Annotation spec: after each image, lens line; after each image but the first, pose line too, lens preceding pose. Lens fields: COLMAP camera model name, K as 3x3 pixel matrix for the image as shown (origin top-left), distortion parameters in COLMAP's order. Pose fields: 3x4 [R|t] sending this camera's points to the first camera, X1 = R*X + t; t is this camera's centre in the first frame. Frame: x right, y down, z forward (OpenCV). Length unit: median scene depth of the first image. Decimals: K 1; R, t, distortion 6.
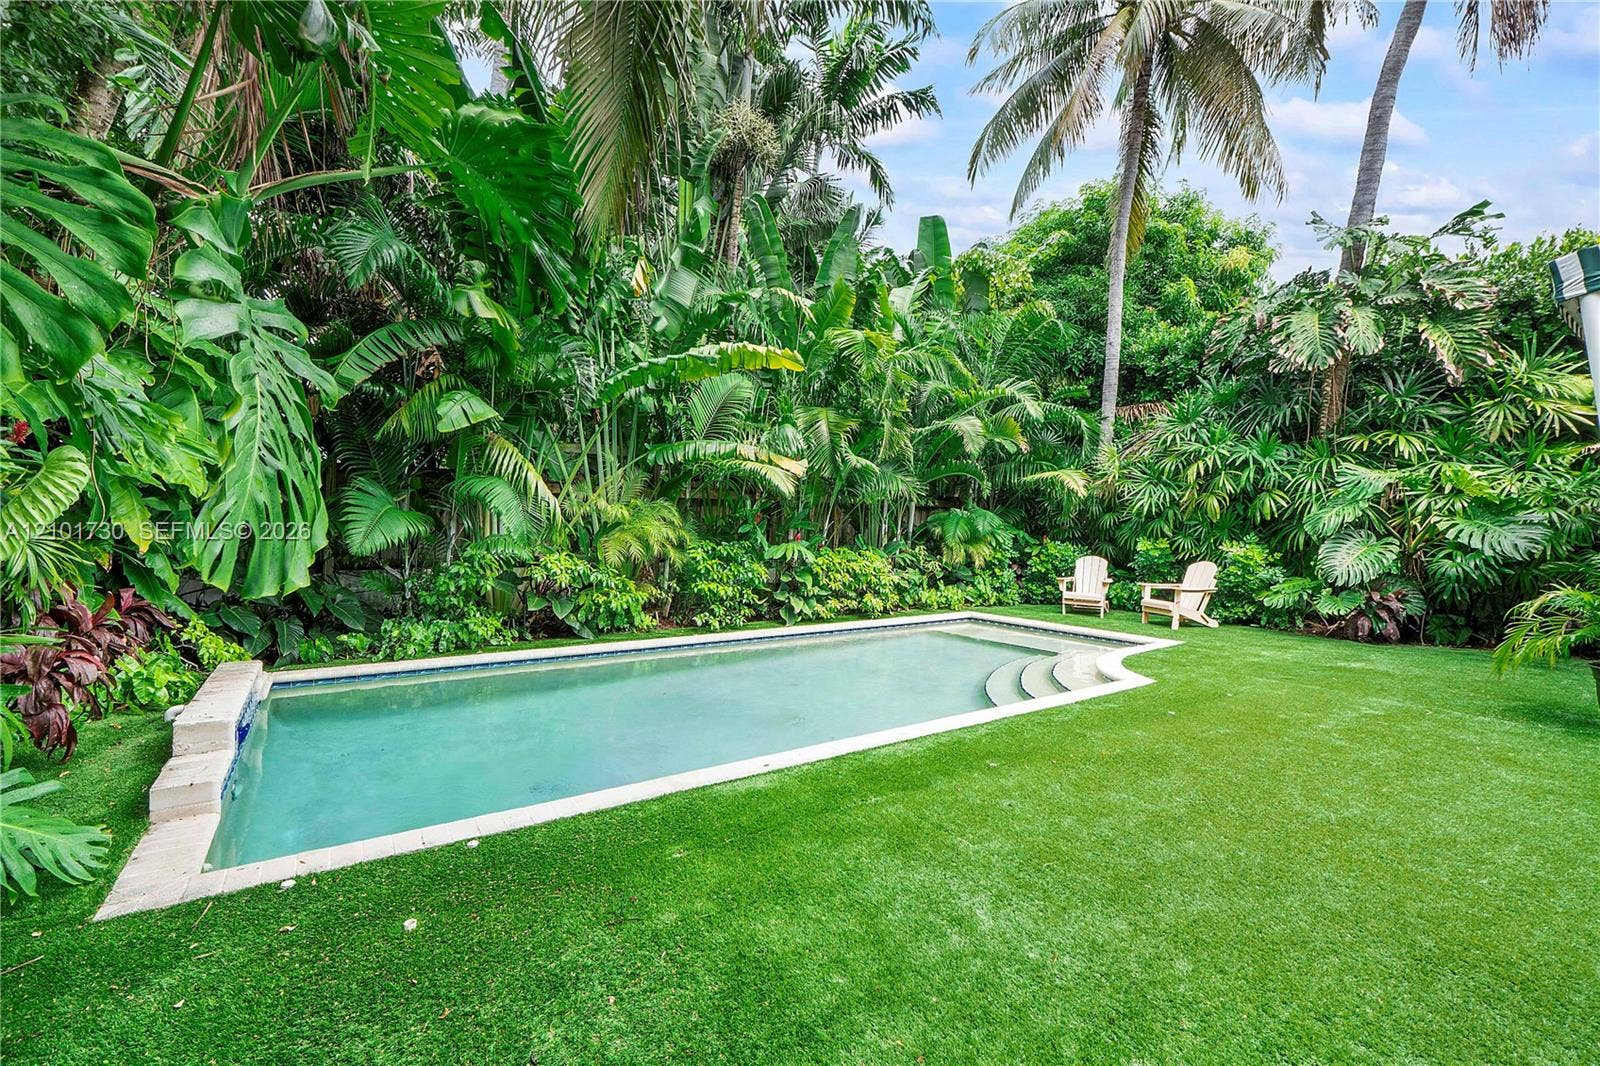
lens RADIAL K [[688.3, 0, 797.2], [0, 688.3, 533.5], [0, 0, 1]] dist [-0.005065, 0.000278]
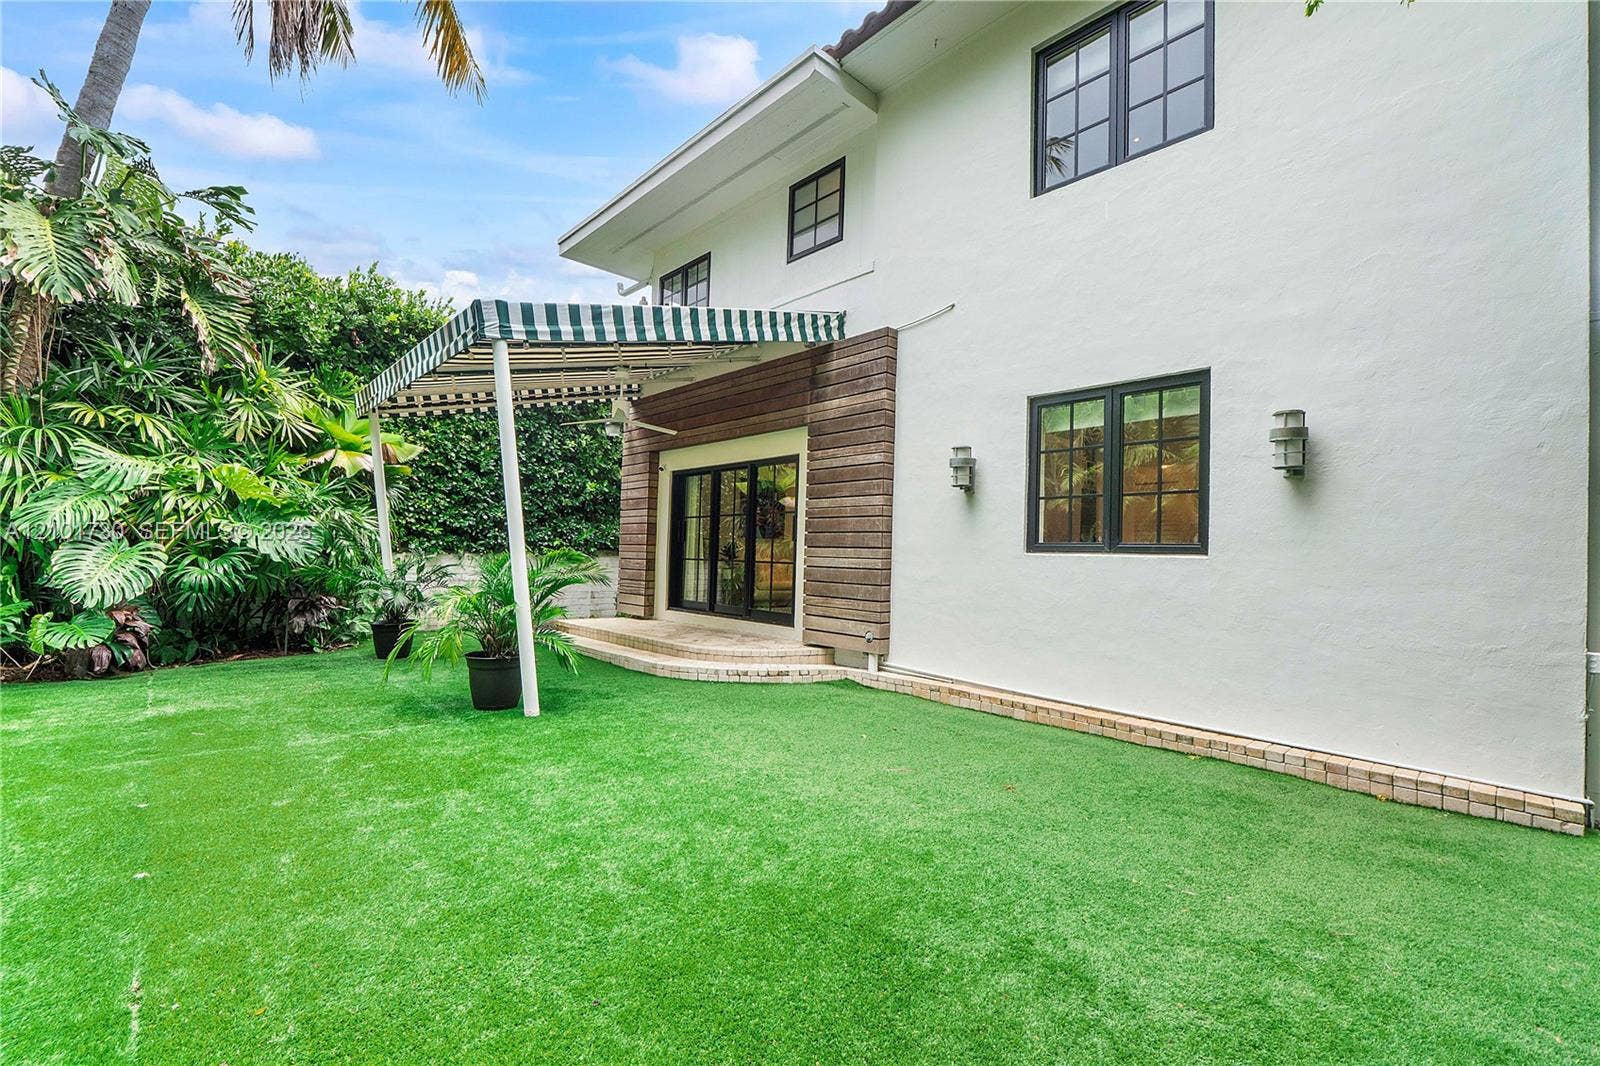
lens RADIAL K [[688.3, 0, 794.6], [0, 688.3, 532.7], [0, 0, 1]] dist [-0.005065, 0.000278]
pose [[-0.157962, 0.013579, 0.987352, -0.047078], [-0.017049, 0.999719, -0.016477, -0.004047], [-0.987298, -0.019436, -0.157686, 0.370942]]
